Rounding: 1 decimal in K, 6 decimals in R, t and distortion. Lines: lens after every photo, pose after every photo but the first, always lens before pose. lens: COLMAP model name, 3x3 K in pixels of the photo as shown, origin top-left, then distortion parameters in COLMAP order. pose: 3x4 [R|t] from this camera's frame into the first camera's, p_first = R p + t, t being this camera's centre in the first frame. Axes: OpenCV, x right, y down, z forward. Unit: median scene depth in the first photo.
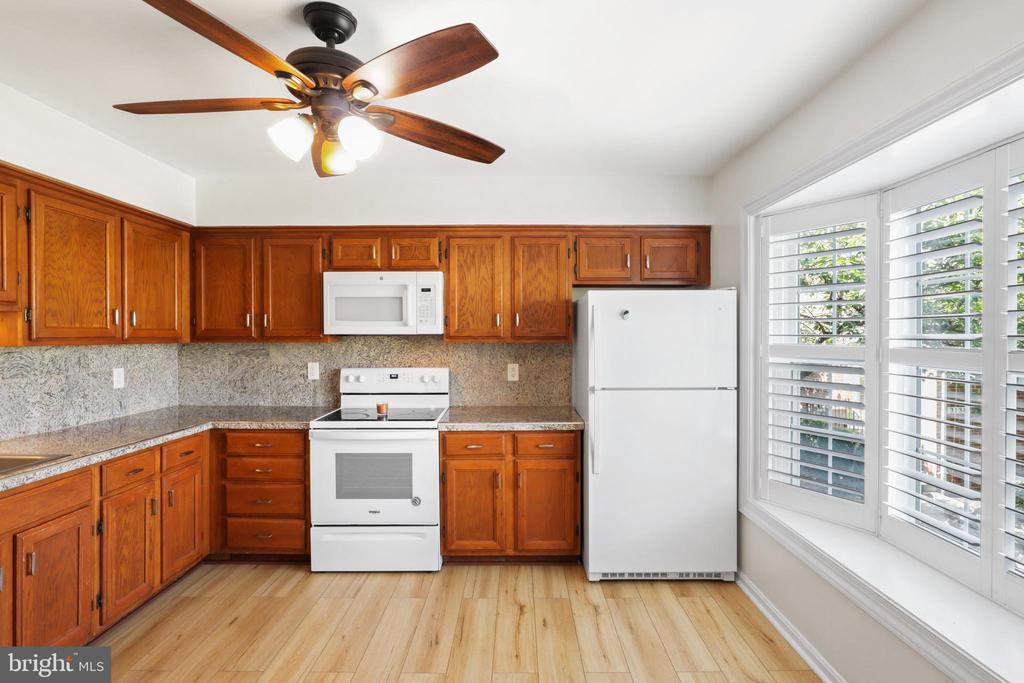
lens RADIAL K [[521.2, 0, 512.0], [0, 521.2, 341.5], [0, 0, 1]] dist [-0.002474, 0.017691]
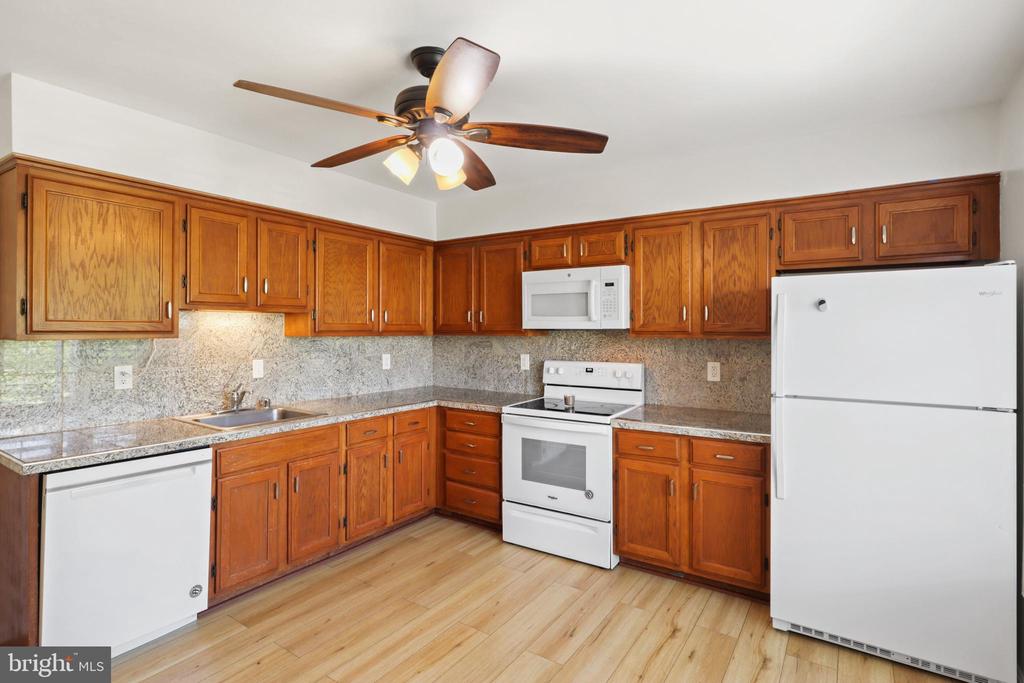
lens RADIAL K [[523.9, 0, 512.1], [0, 523.9, 333.4], [0, 0, 1]] dist [0.000914, 0.016917]
pose [[0.837733, 0.007395, -0.546029, 0.242294], [-0.010425, 0.999943, -0.002452, -0.001322], [0.545980, 0.007746, 0.837762, 0.065959]]
